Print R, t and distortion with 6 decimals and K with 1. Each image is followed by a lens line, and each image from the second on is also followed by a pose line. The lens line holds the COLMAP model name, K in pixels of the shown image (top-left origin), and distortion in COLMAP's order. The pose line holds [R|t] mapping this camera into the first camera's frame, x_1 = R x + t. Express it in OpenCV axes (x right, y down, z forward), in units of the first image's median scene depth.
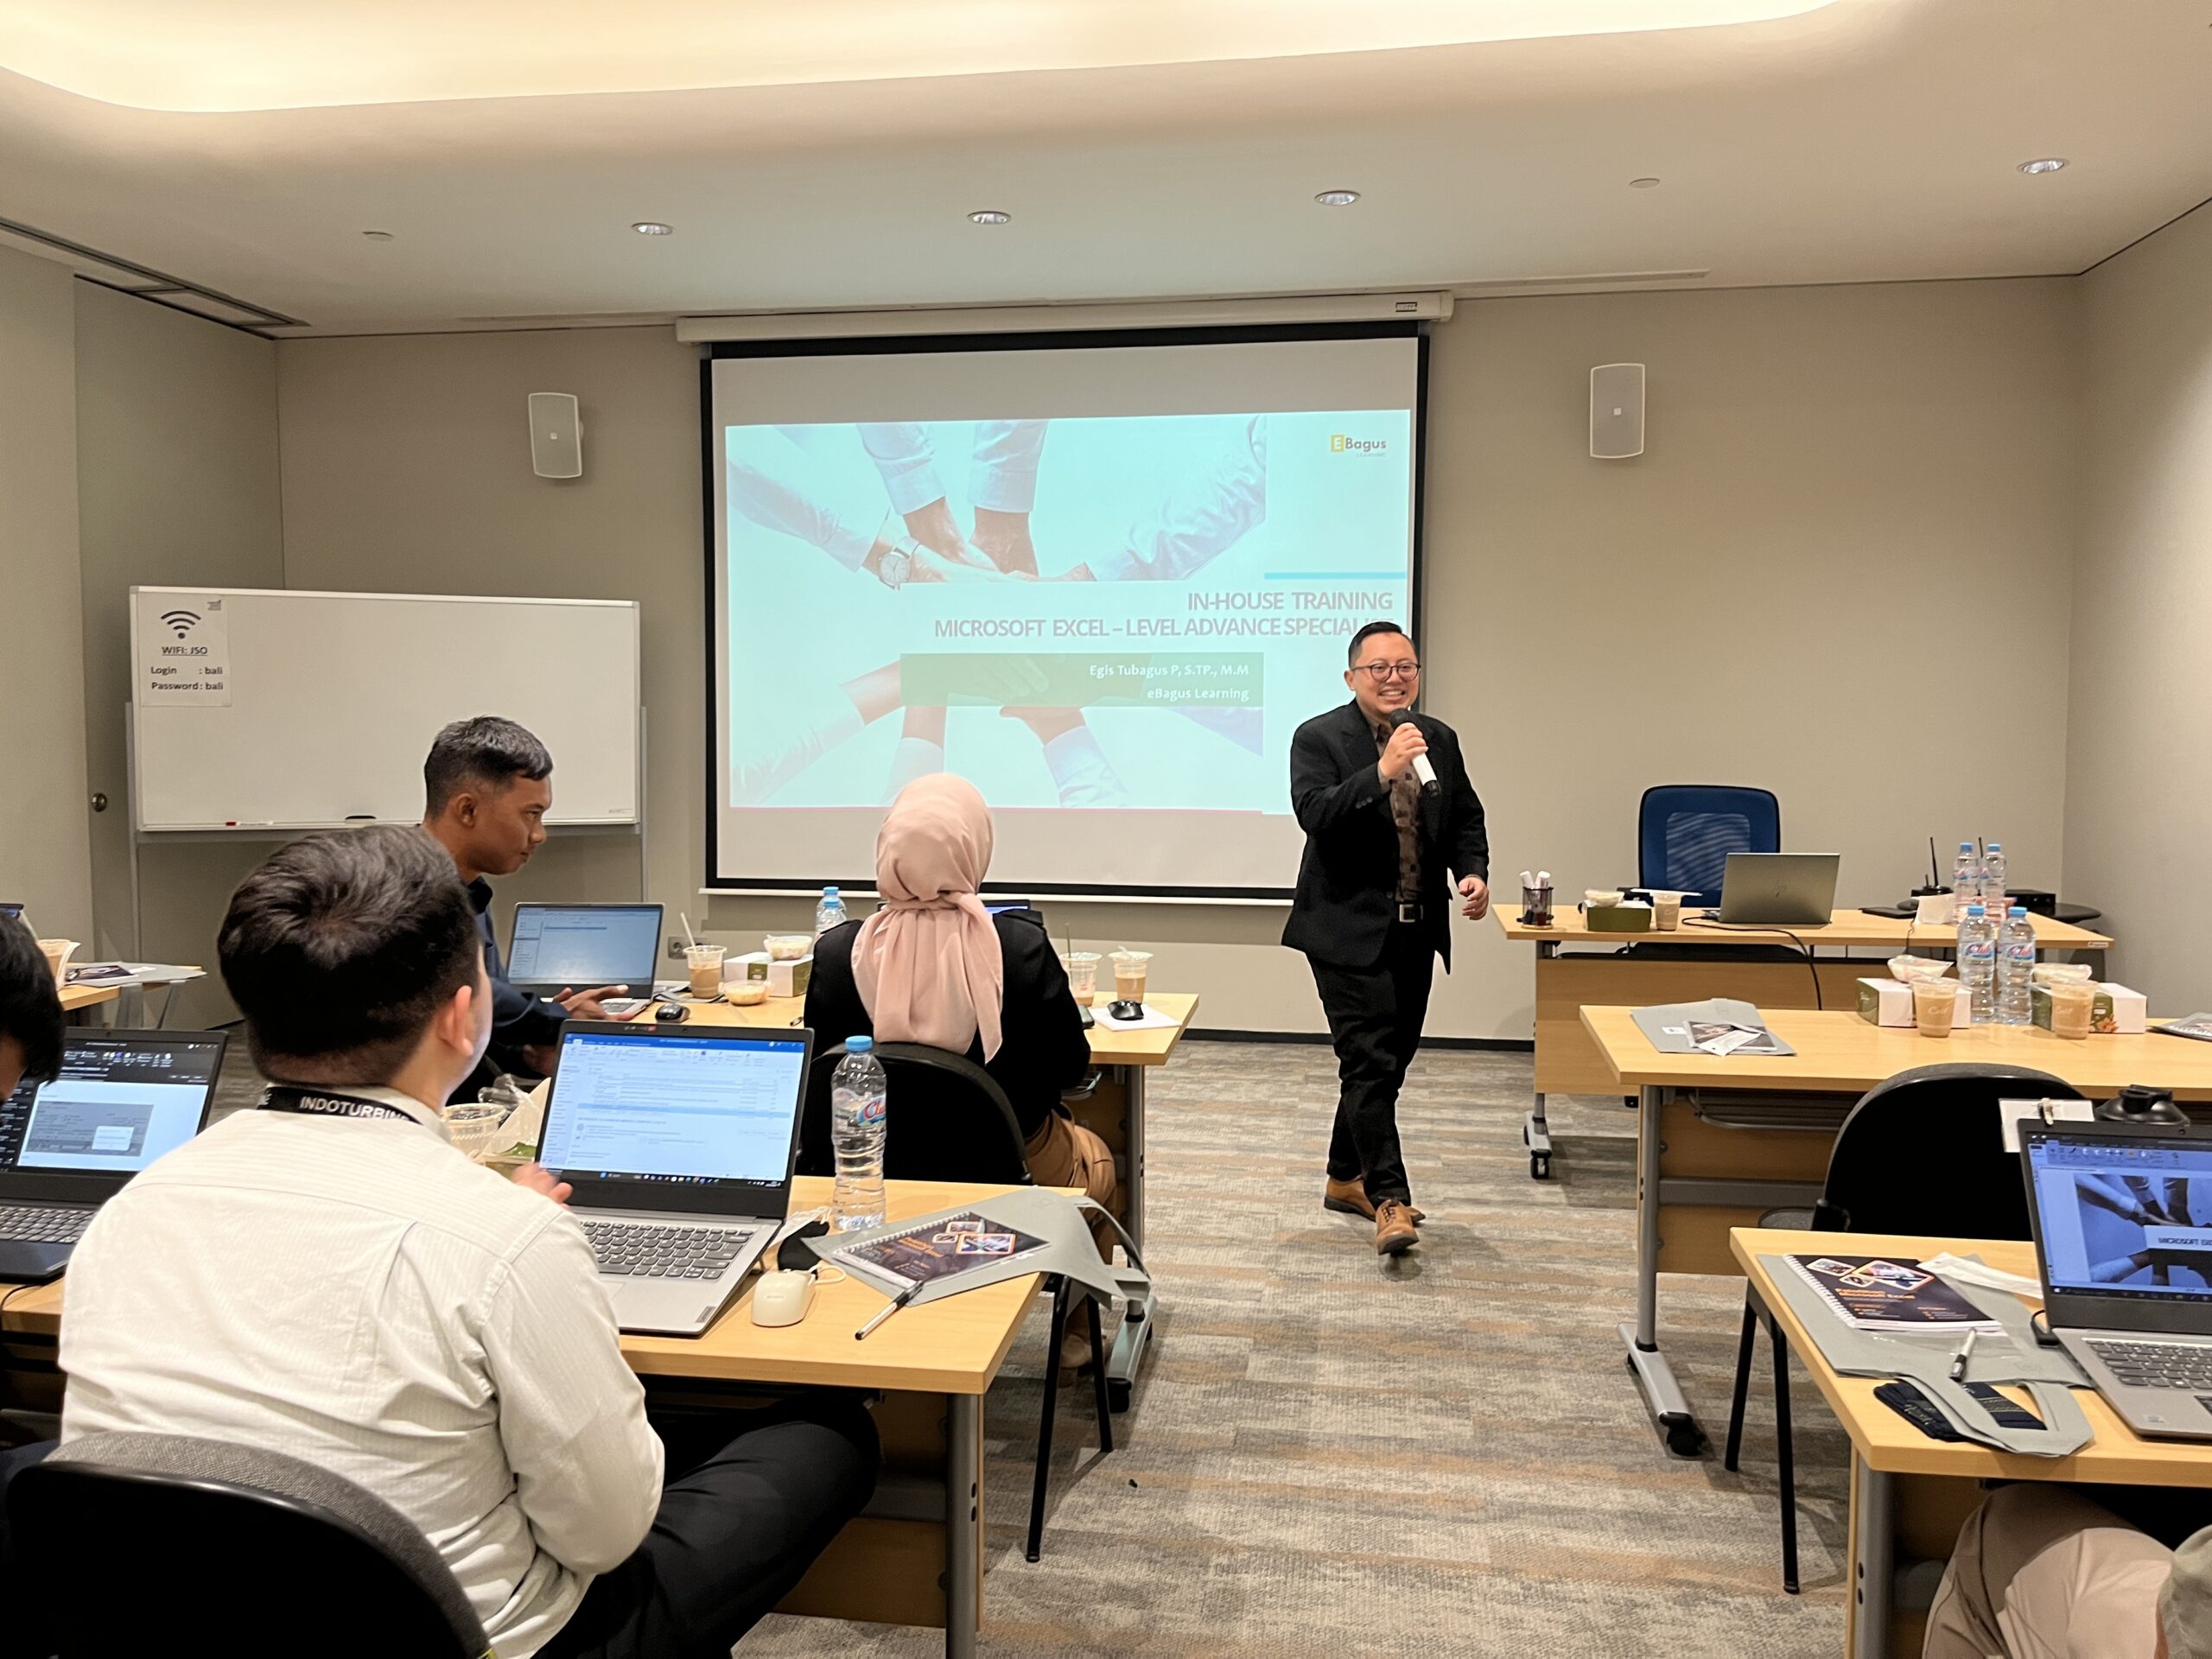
lens RADIAL K [[1678.4, 0, 1118.8], [0, 1678.4, 811.8], [0, 0, 1]] dist [0.062439, -0.082299]
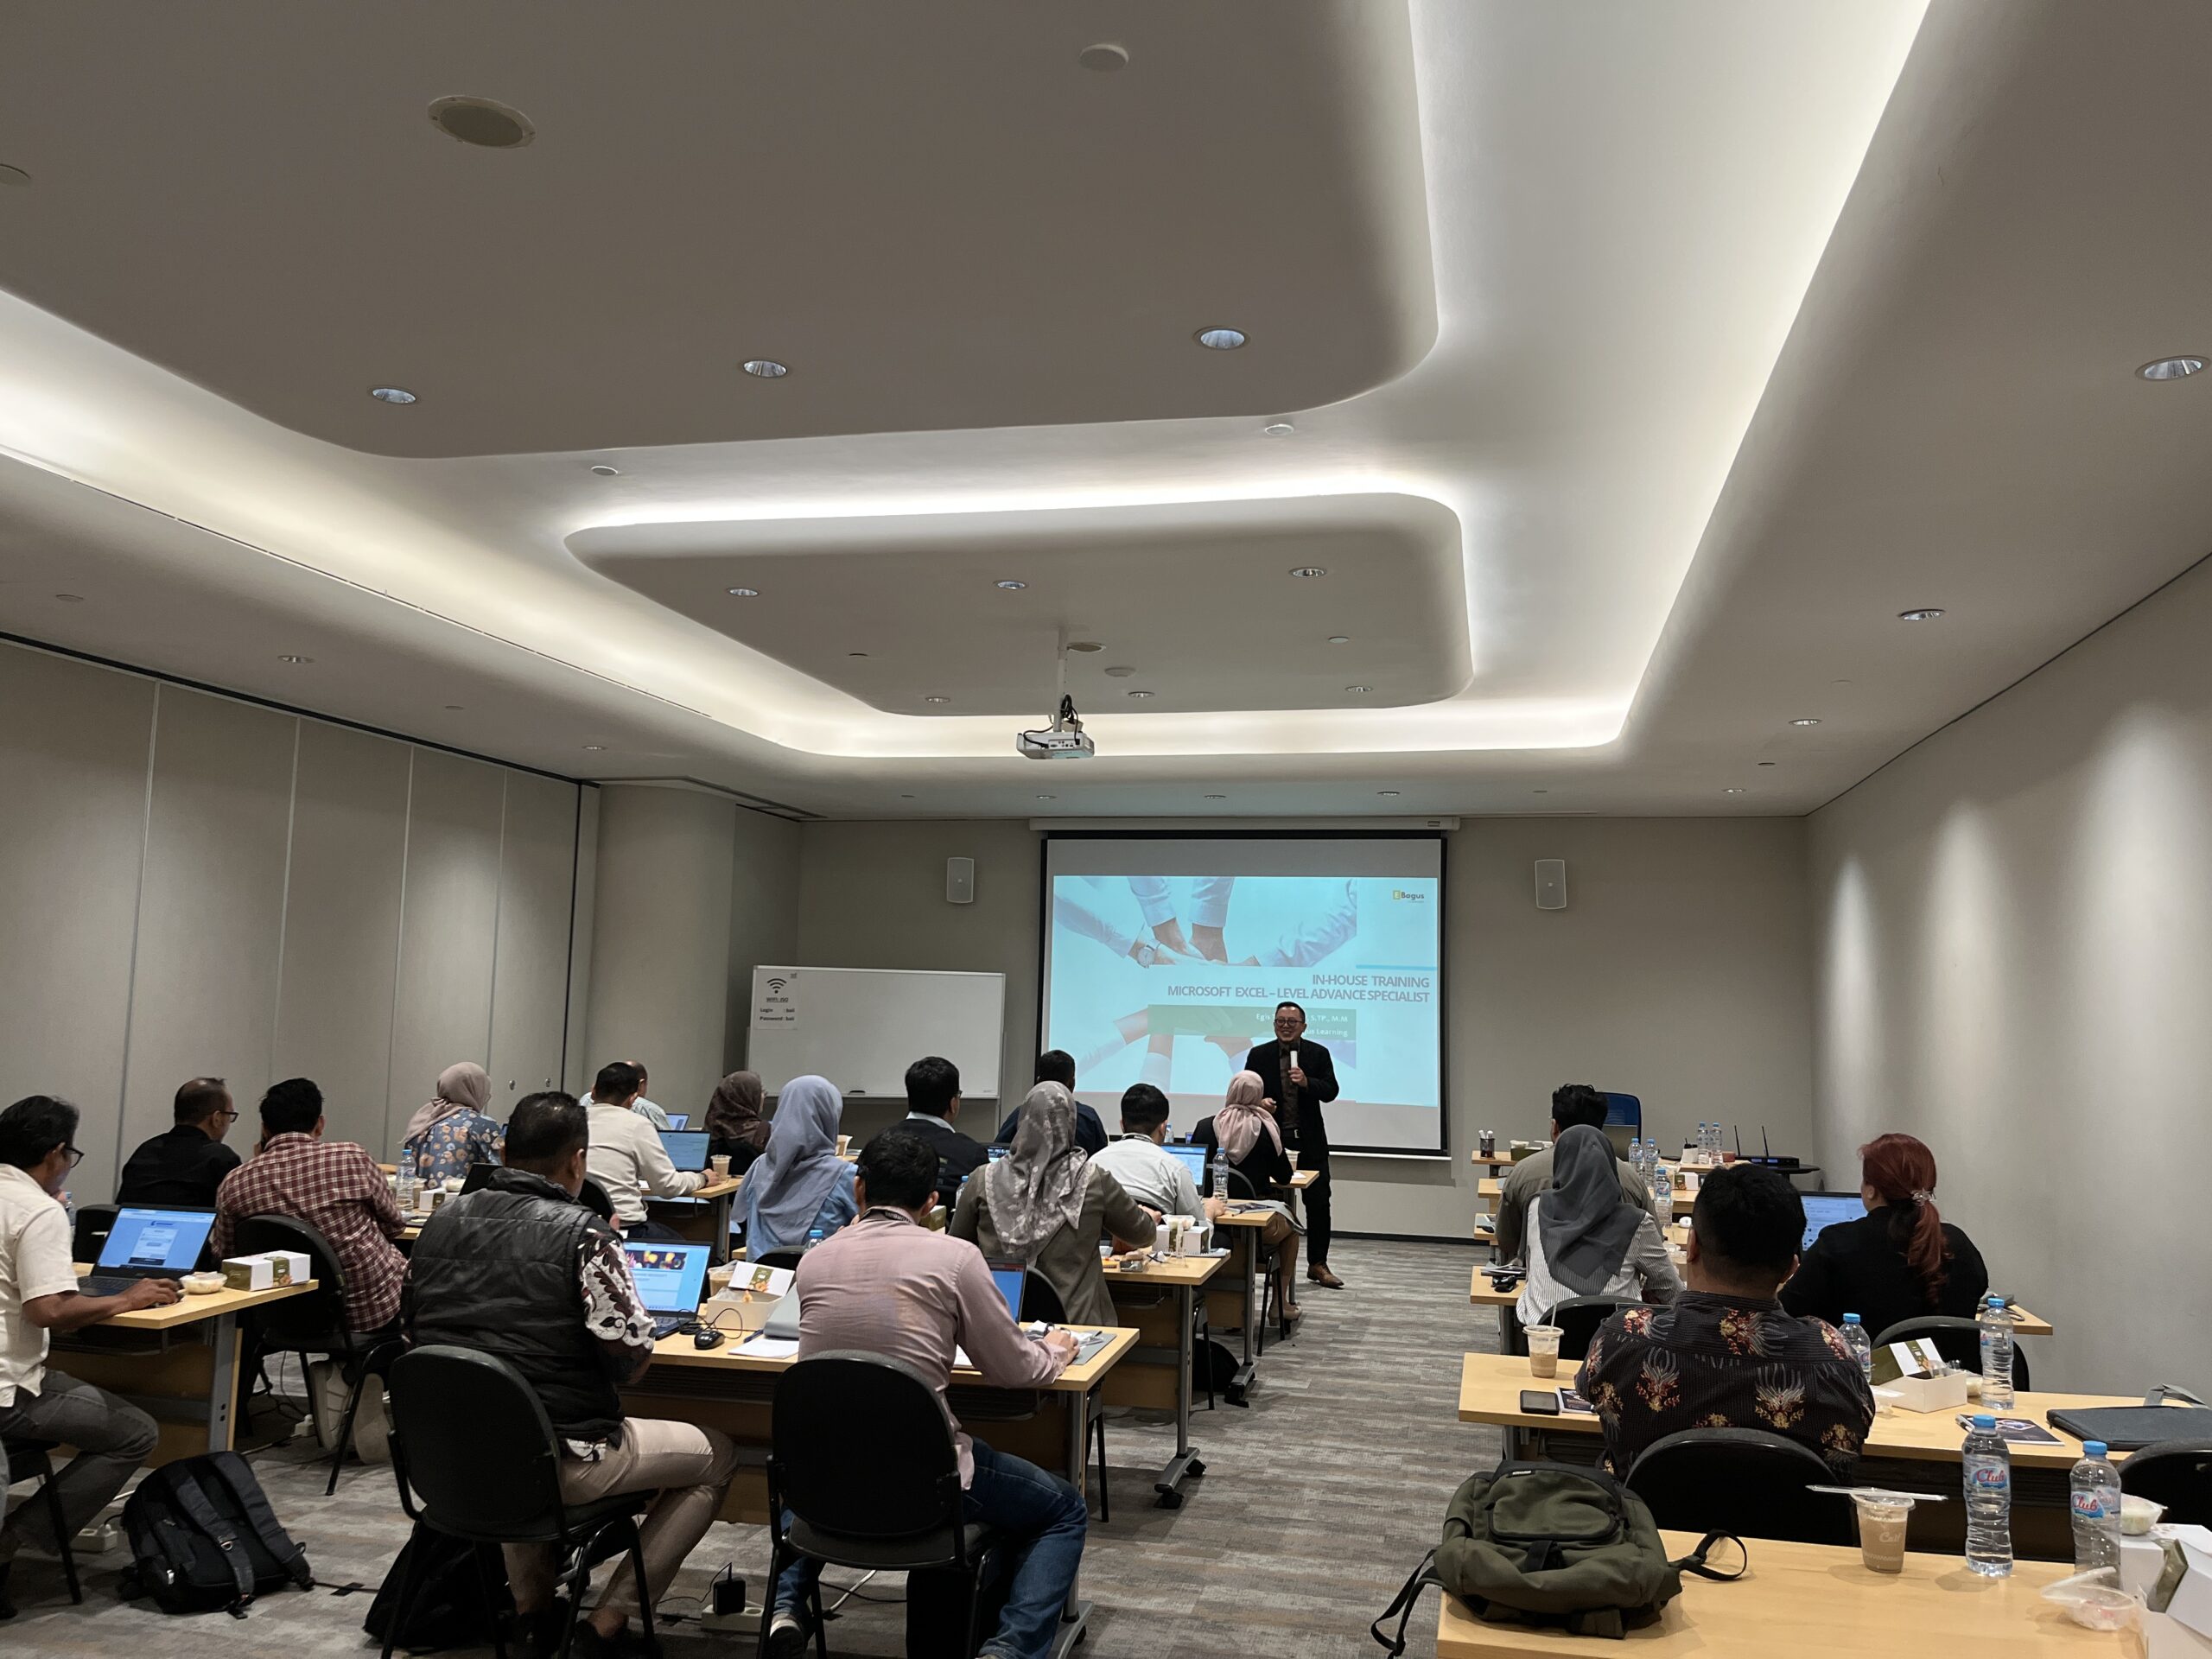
lens RADIAL K [[1672.6, 0, 1117.3], [0, 1672.6, 828.0], [0, 0, 1]] dist [0.094438, -0.140047]
pose [[0.997206, 0.012626, -0.073626, -0.051299], [-0.025036, 0.985100, -0.170151, 0.032828], [0.070381, 0.171518, 0.982664, -1.093769]]
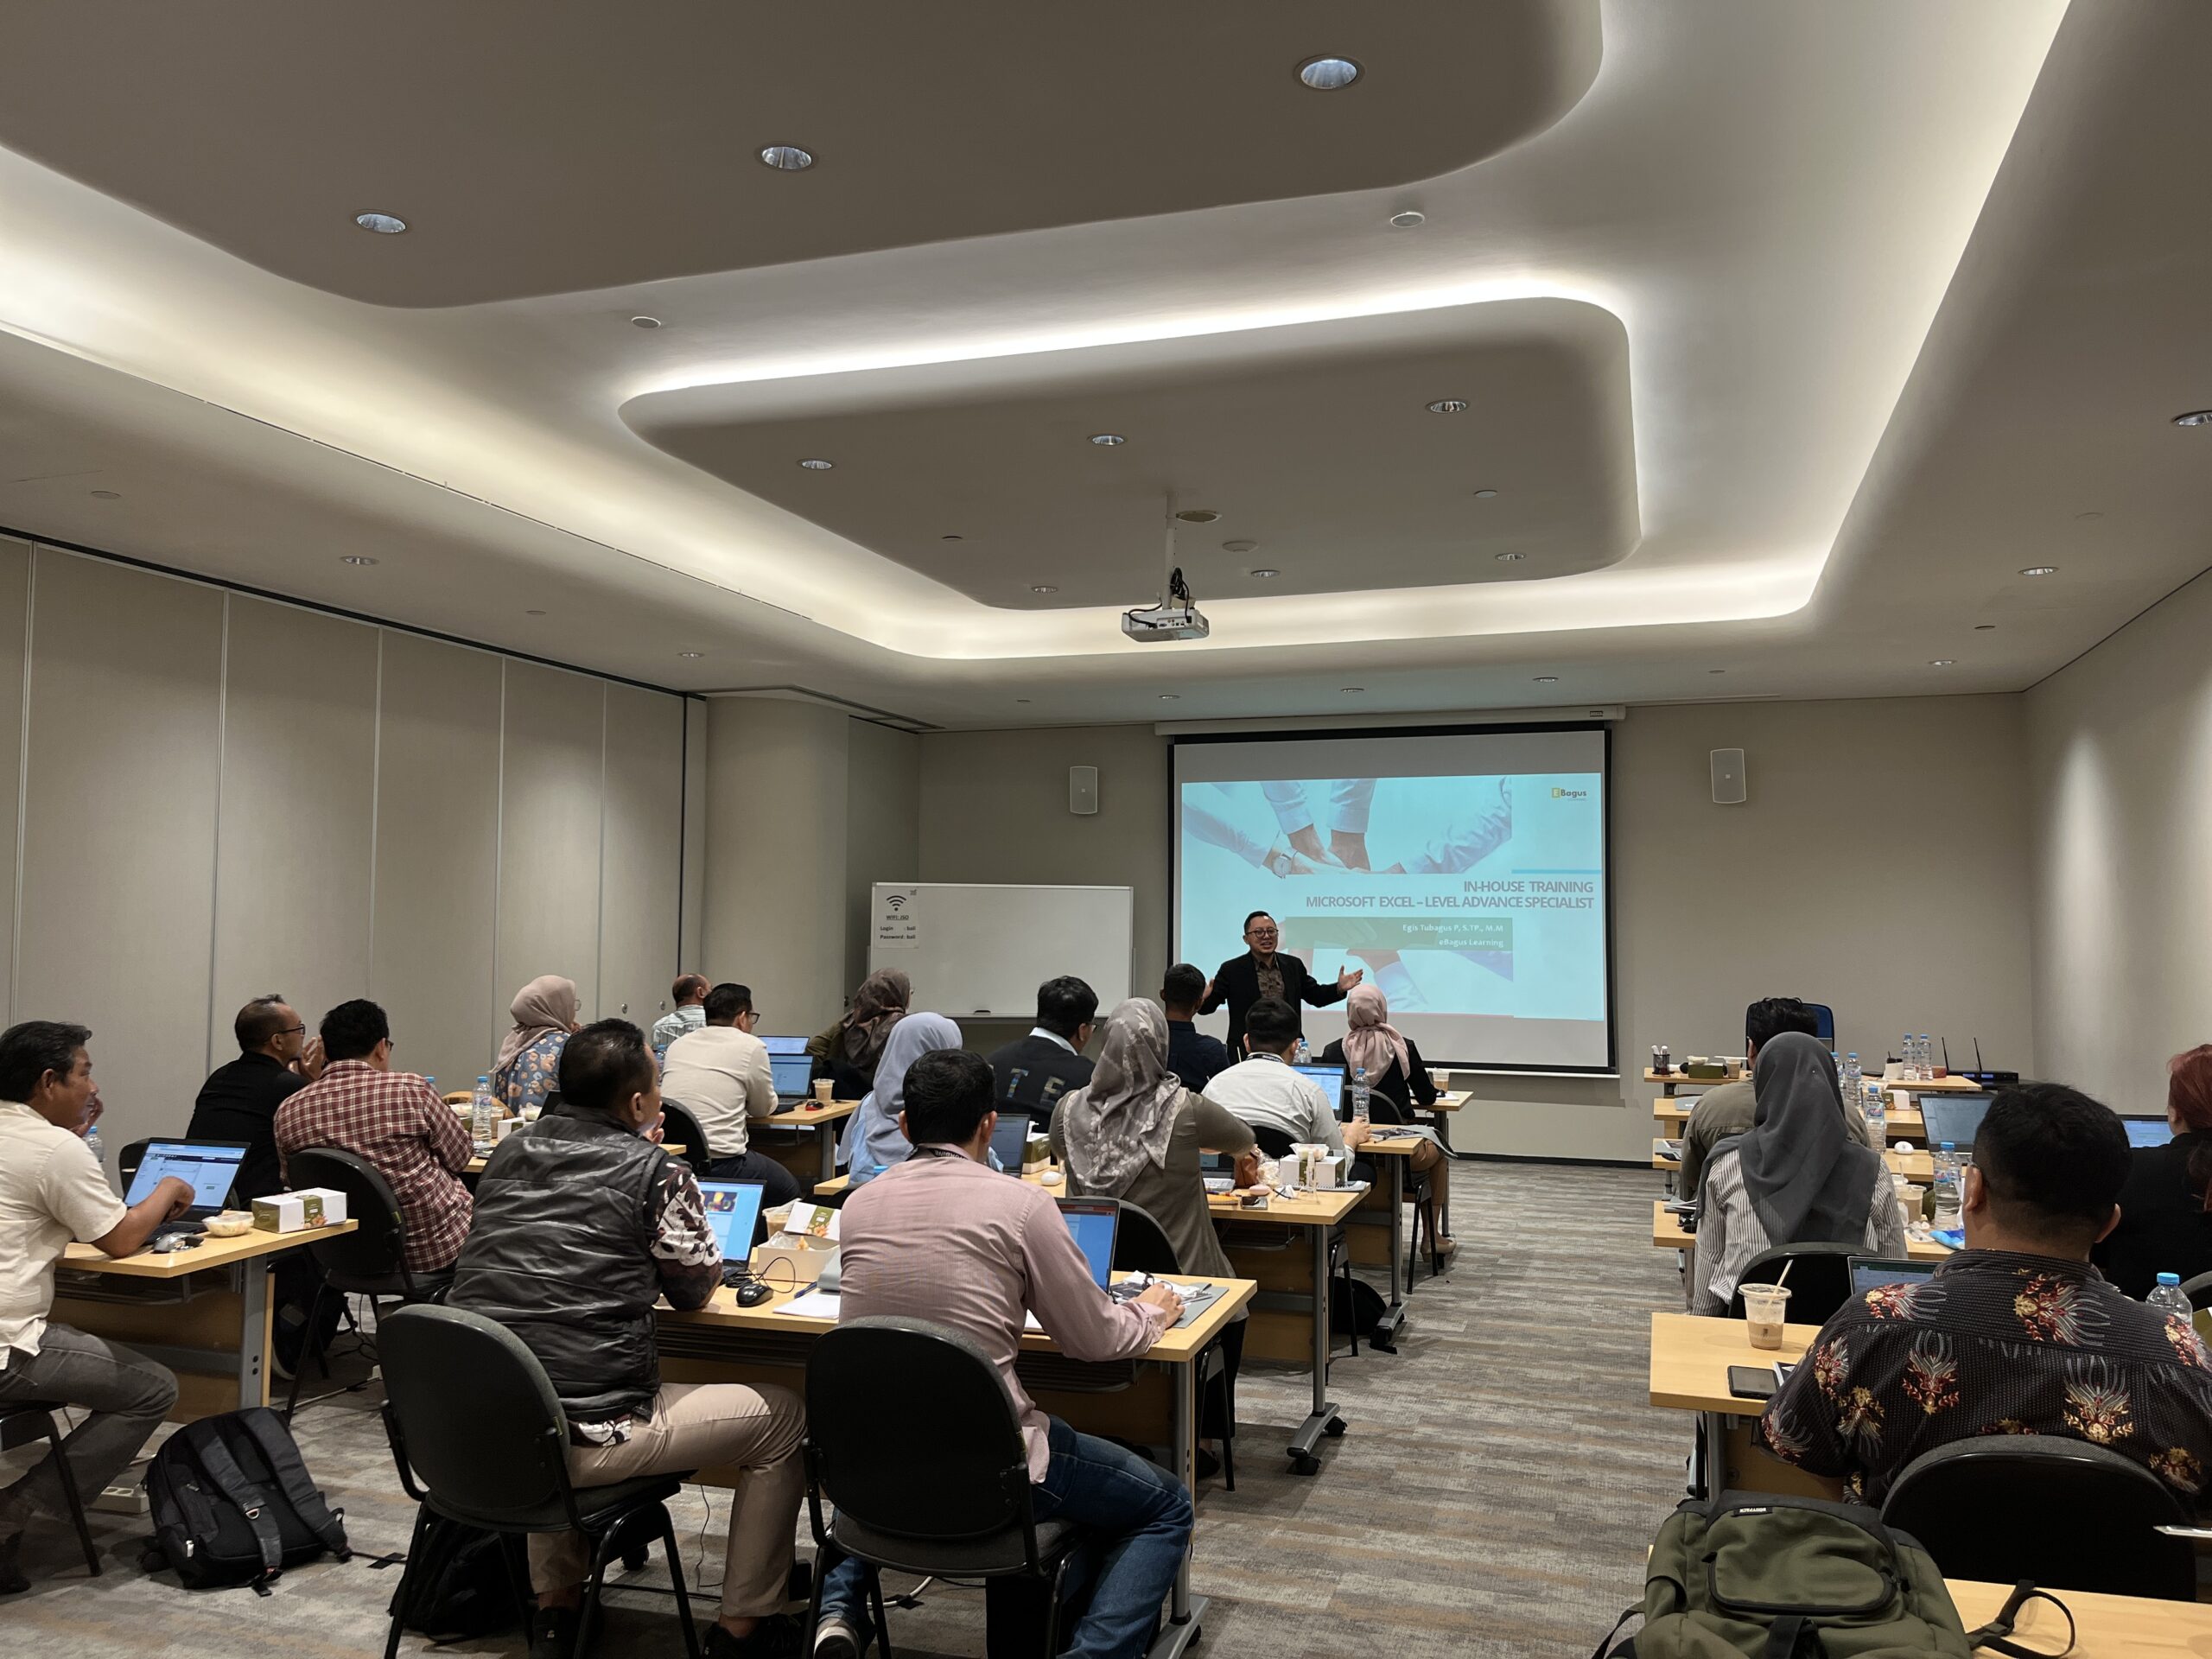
lens RADIAL K [[1678.1, 0, 1107.9], [0, 1678.1, 826.2], [0, 0, 1]] dist [0.075958, -0.114749]
pose [[0.986186, -0.006386, -0.165517, -0.041130], [-0.014253, 0.992279, -0.123206, 0.033431], [0.165026, 0.123863, 0.978481, -0.946828]]
